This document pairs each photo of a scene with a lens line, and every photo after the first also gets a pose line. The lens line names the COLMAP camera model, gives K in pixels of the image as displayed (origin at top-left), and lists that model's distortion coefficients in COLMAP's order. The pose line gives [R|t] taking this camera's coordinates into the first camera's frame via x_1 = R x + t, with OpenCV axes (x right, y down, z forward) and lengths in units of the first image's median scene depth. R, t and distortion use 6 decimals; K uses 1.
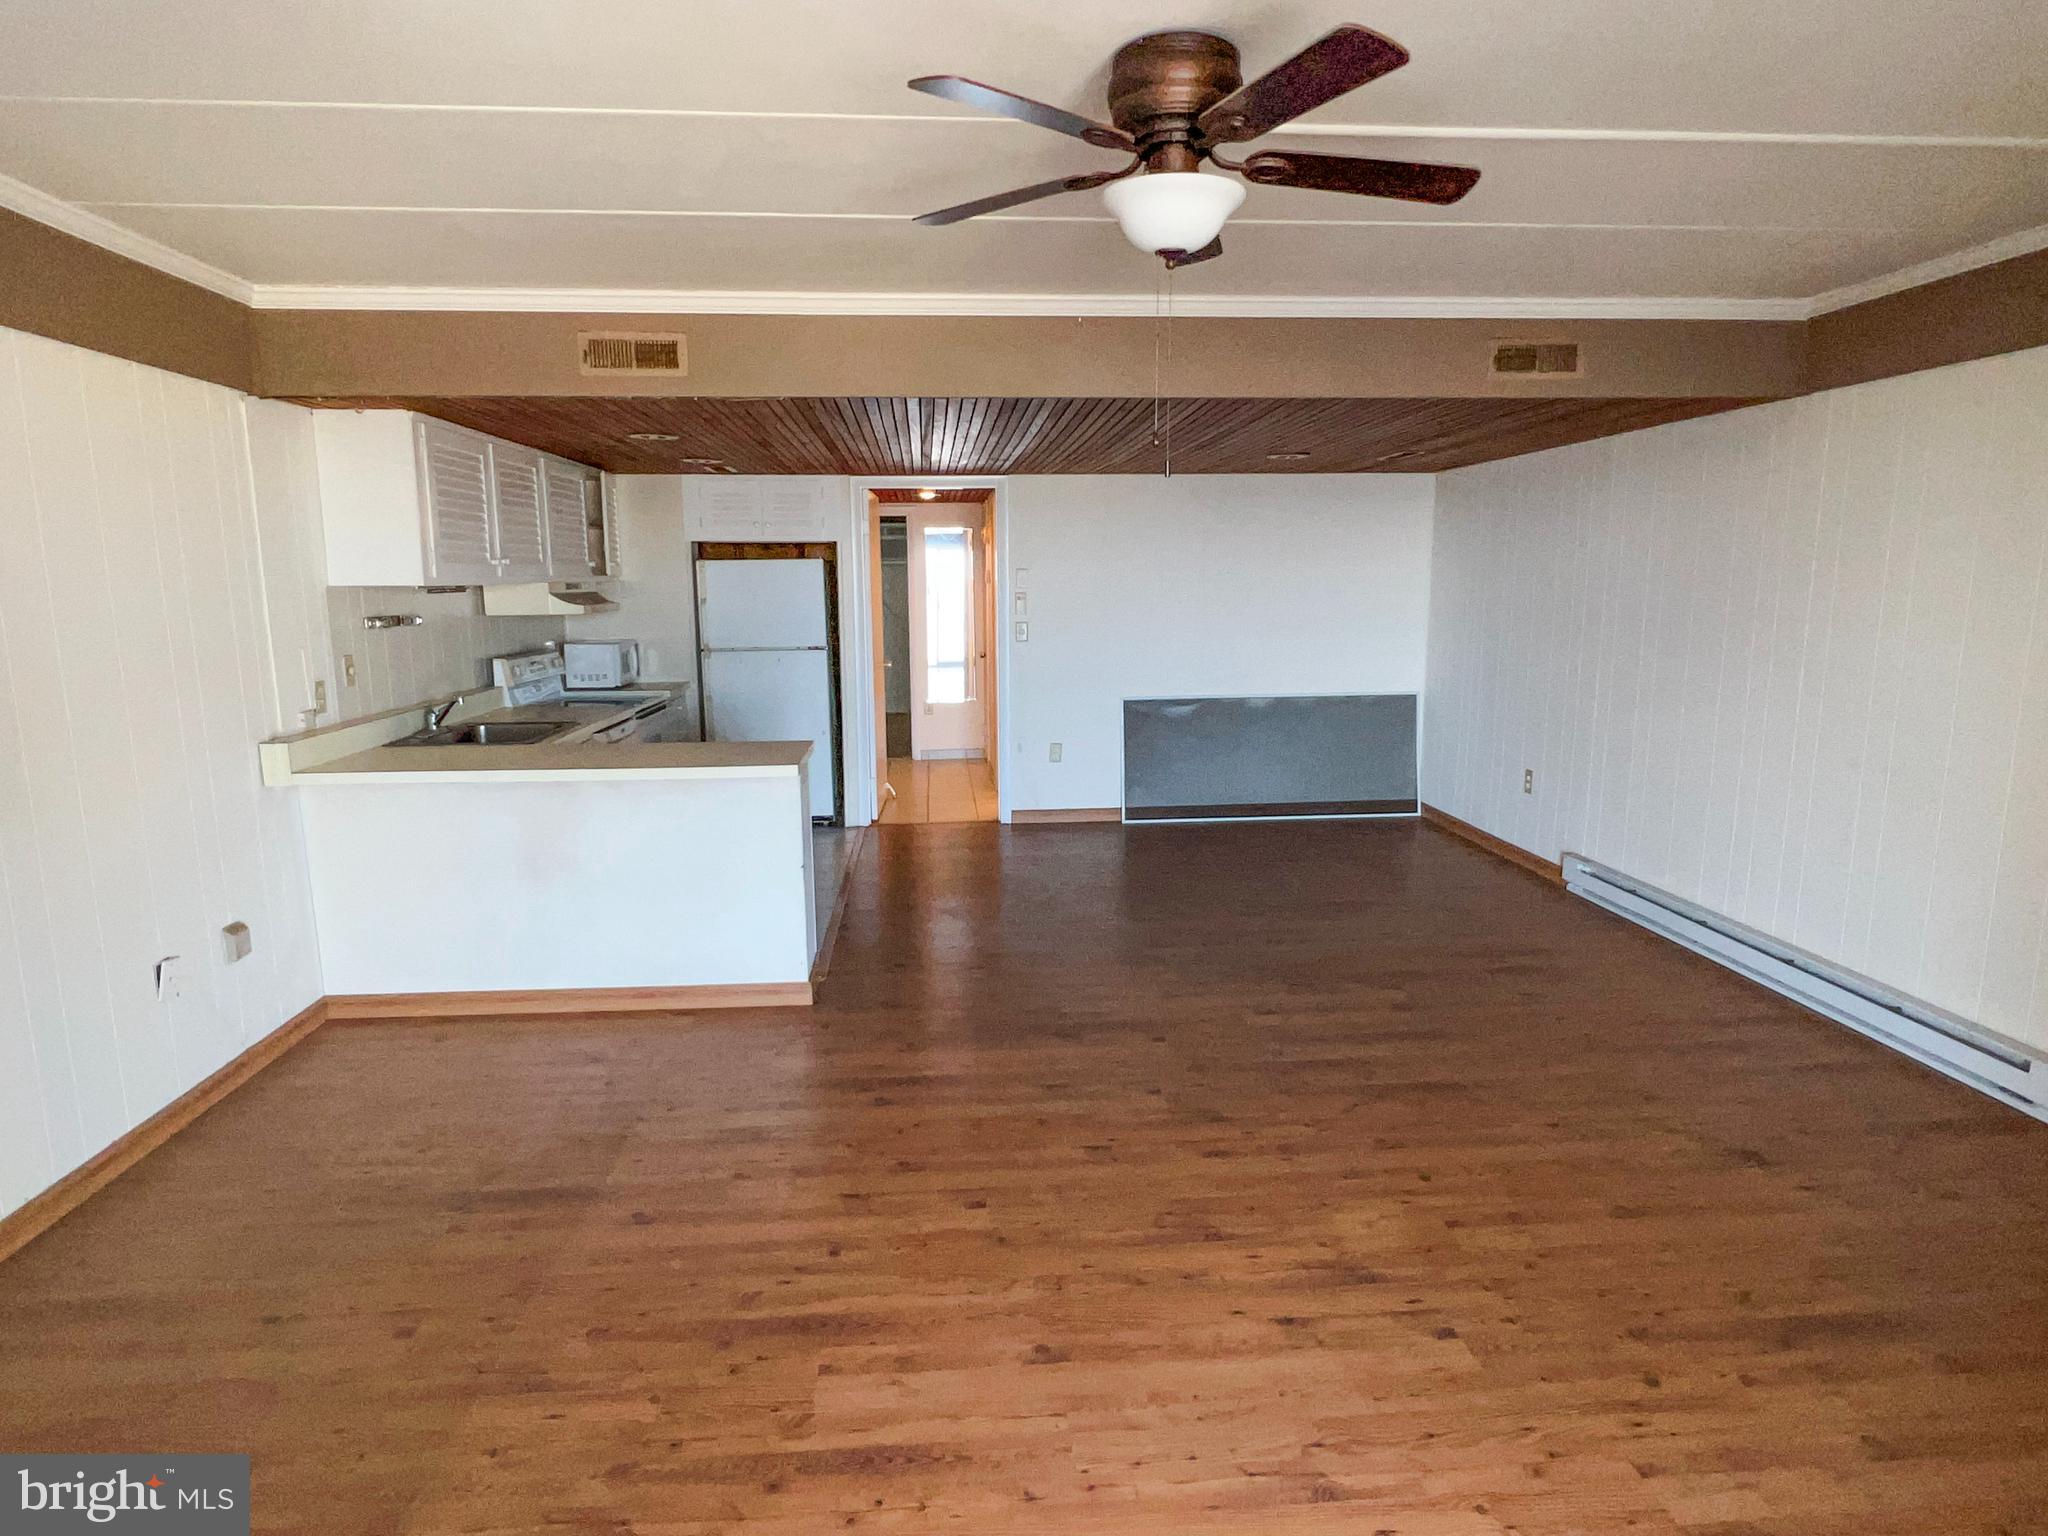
lens RADIAL K [[1119.8, 0, 1010.1], [0, 1119.8, 768.2], [0, 0, 1]] dist [-0.000636, 0.001105]
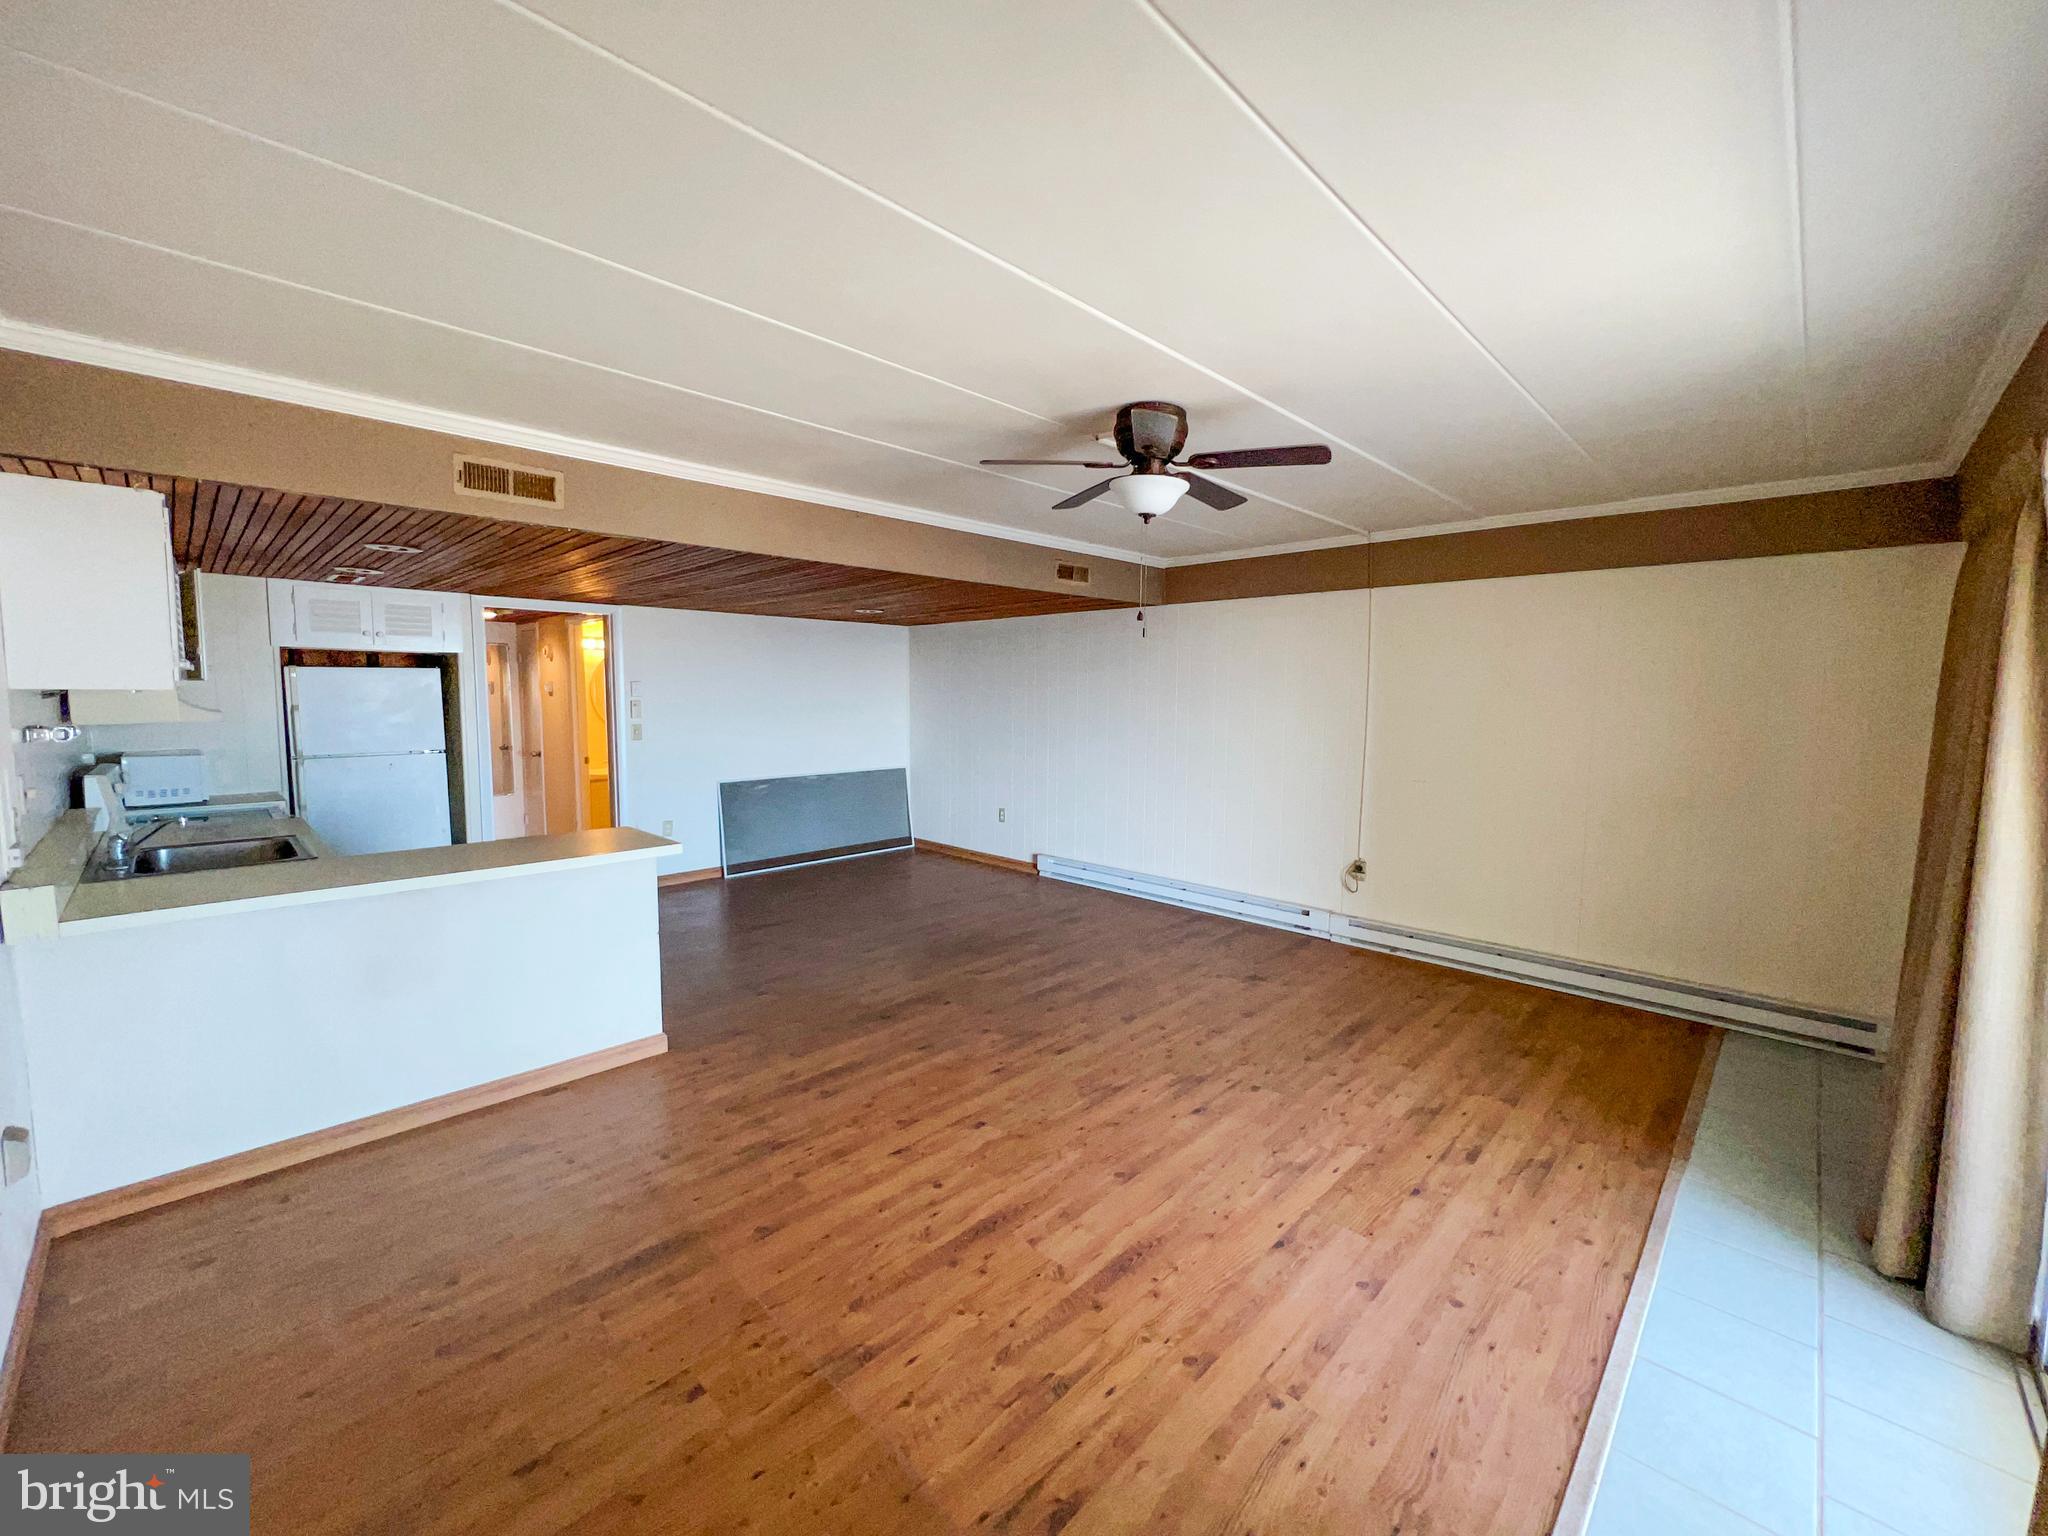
lens RADIAL K [[819.6, 0, 1024.0], [0, 819.6, 768.0], [0, 0, 1]] dist [0.000003, 0.000270]
pose [[0.747921, -0.049655, 0.661927, -0.478176], [0.098897, 0.994404, -0.037149, -0.014309], [-0.656379, 0.093247, 0.748647, 0.097252]]
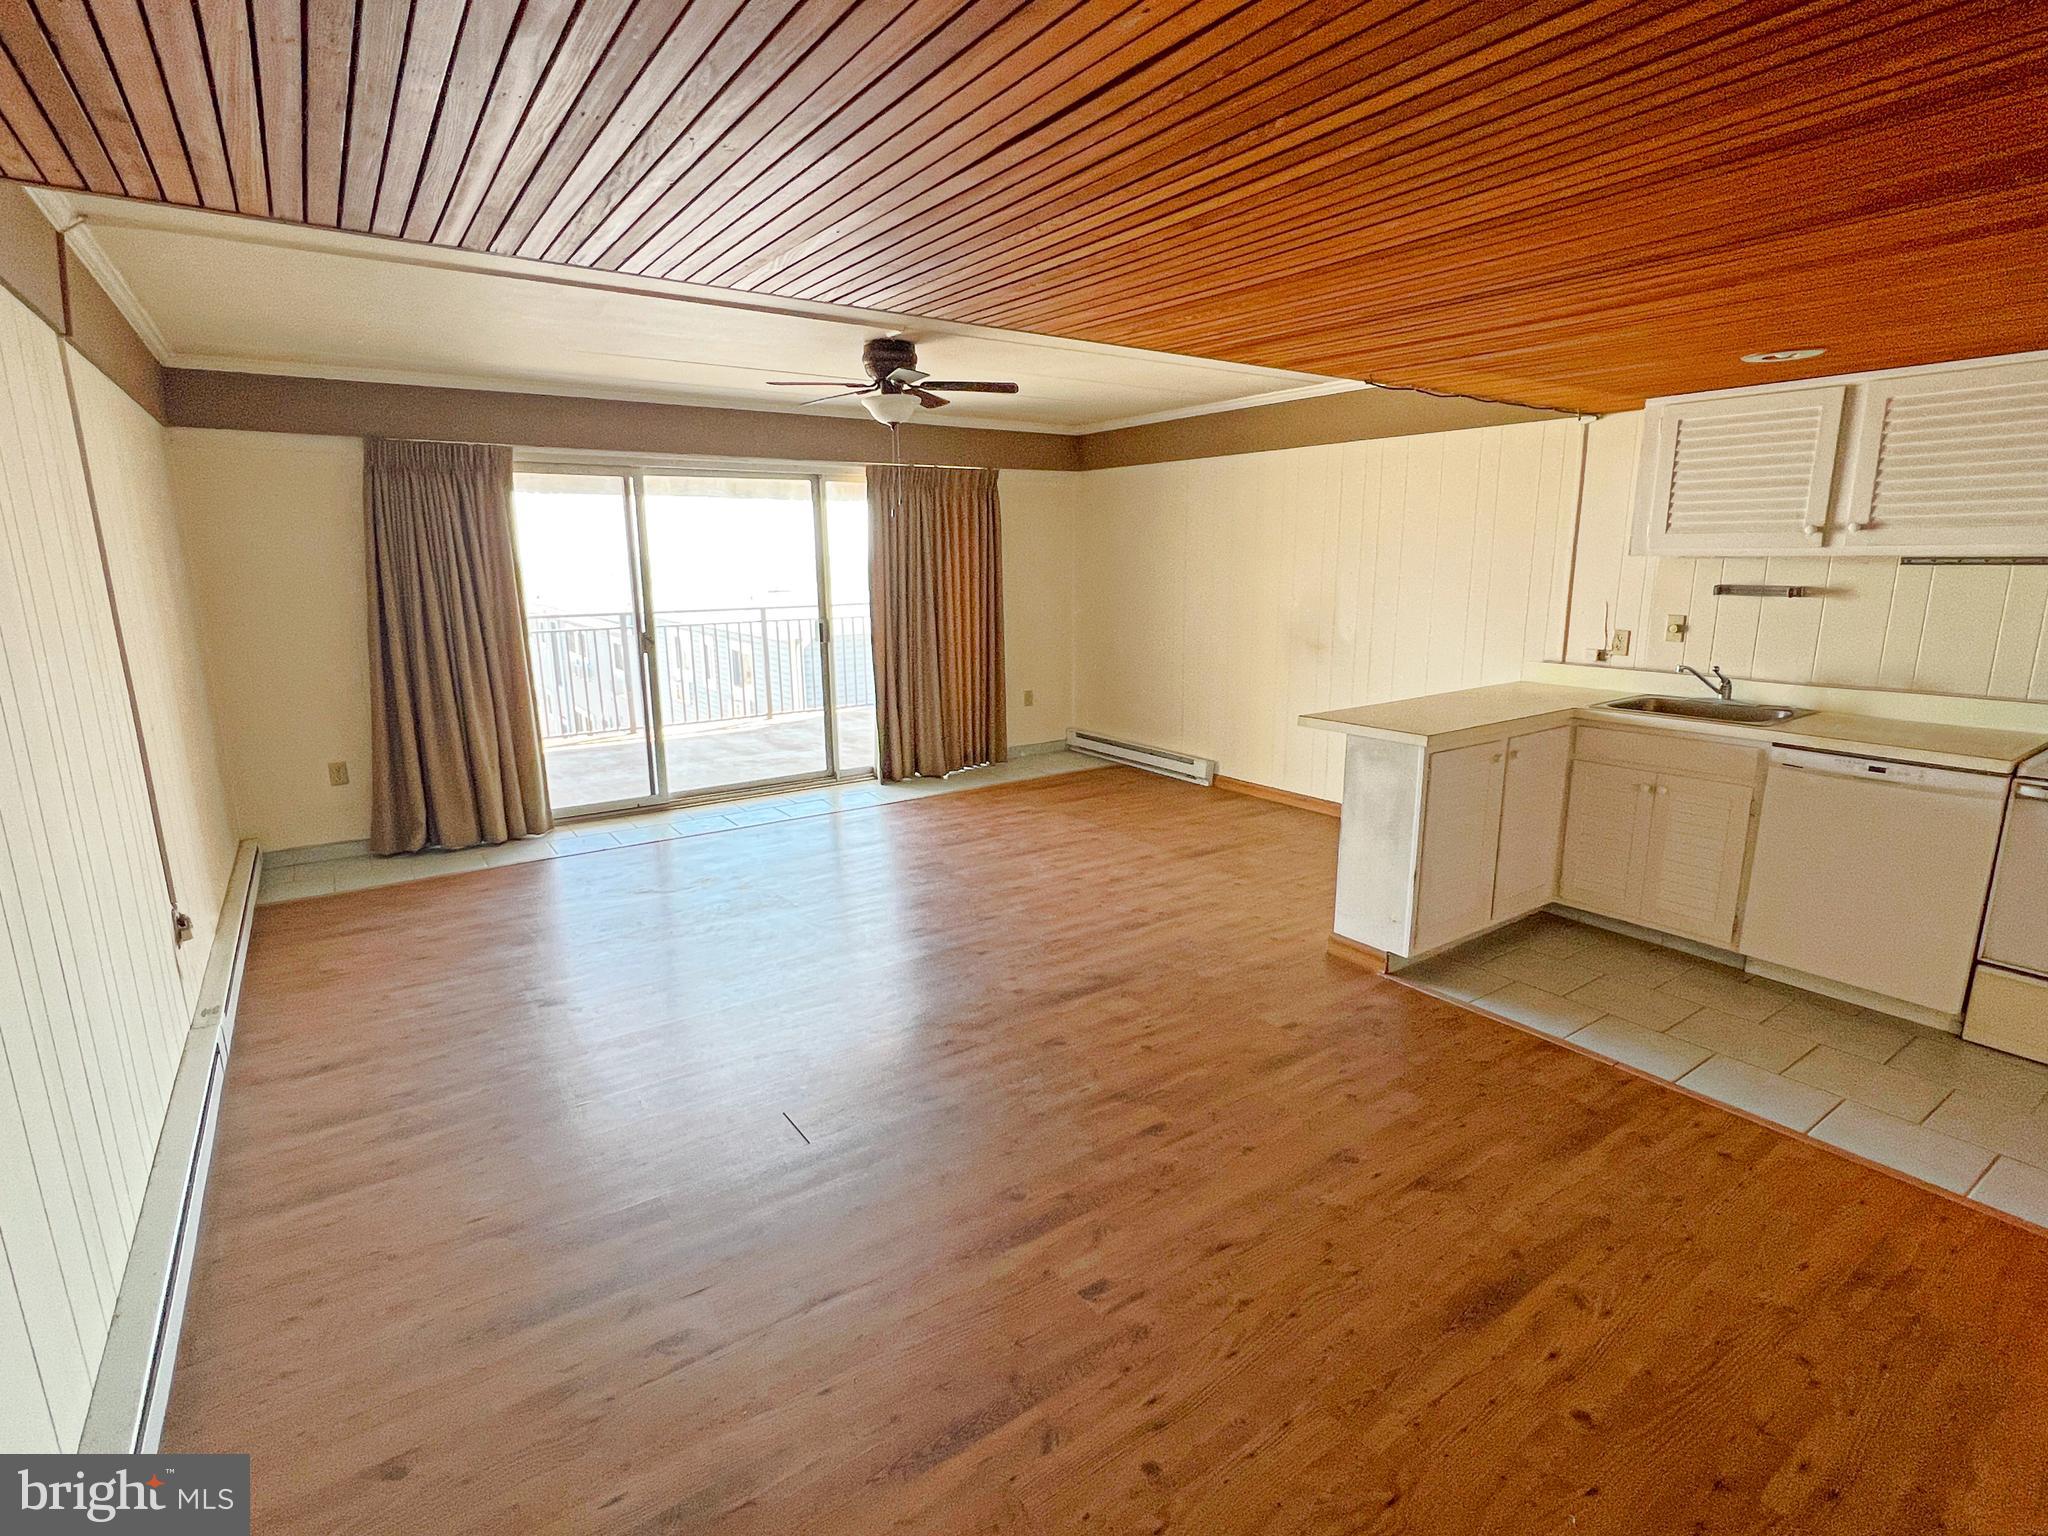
lens RADIAL K [[991.9, 0, 1019.3], [0, 991.9, 763.6], [0, 0, 1]] dist [0.000056, 0.000066]
pose [[-0.860631, 0.121255, -0.494583, 0.565665], [-0.070579, 0.933461, 0.351667, -0.293432], [0.504315, 0.337563, -0.794807, 1.650022]]
